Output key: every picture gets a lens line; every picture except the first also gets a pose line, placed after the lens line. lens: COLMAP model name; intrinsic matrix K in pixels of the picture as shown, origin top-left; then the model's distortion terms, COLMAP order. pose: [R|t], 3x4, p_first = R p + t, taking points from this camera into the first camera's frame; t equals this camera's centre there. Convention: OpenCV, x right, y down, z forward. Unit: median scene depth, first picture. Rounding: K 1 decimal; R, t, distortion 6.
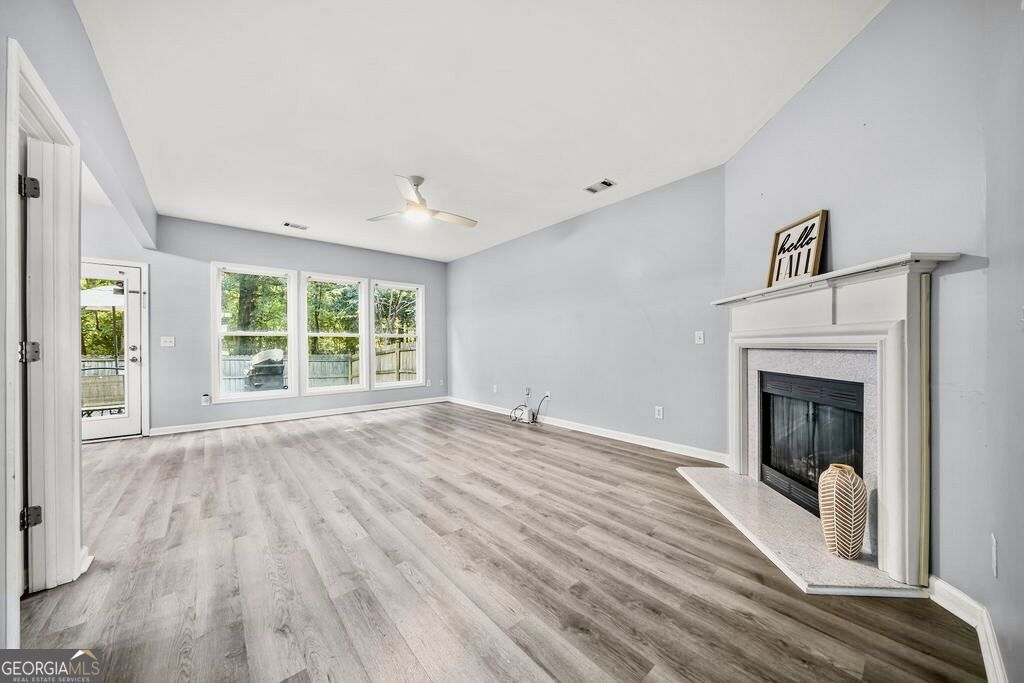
lens RADIAL K [[351.9, 0, 515.5], [0, 351.9, 345.0], [0, 0, 1]] dist [-0.006295, -0.000189]
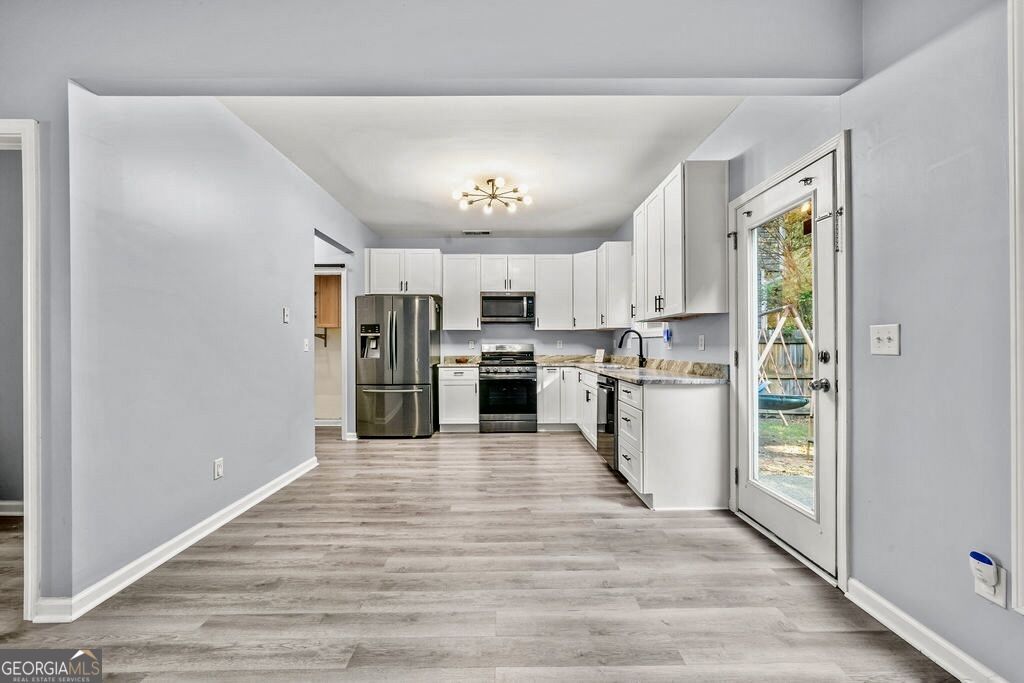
lens RADIAL K [[399.9, 0, 506.7], [0, 399.9, 347.1], [0, 0, 1]] dist [0.000143, -0.000159]
pose [[-0.646723, 0.008676, -0.762676, -0.612282], [0.007944, 0.999958, 0.004639, -0.009134], [0.762684, -0.003058, -0.646765, 1.239071]]
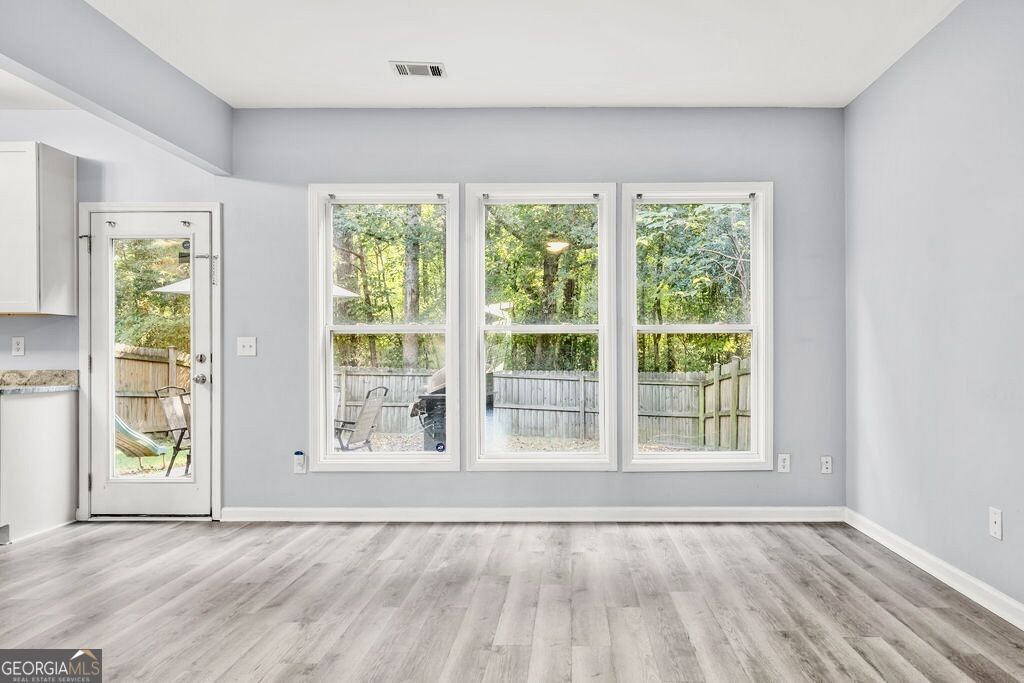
lens RADIAL K [[663.6, 0, 573.8], [0, 663.6, 355.4], [0, 0, 1]] dist [-0.003482, 0.002632]
pose [[0.756539, 0.002401, -0.653944, 0.043947], [-0.001083, 0.999996, 0.002419, 0.001219], [0.653947, -0.001122, 0.756539, 0.720404]]
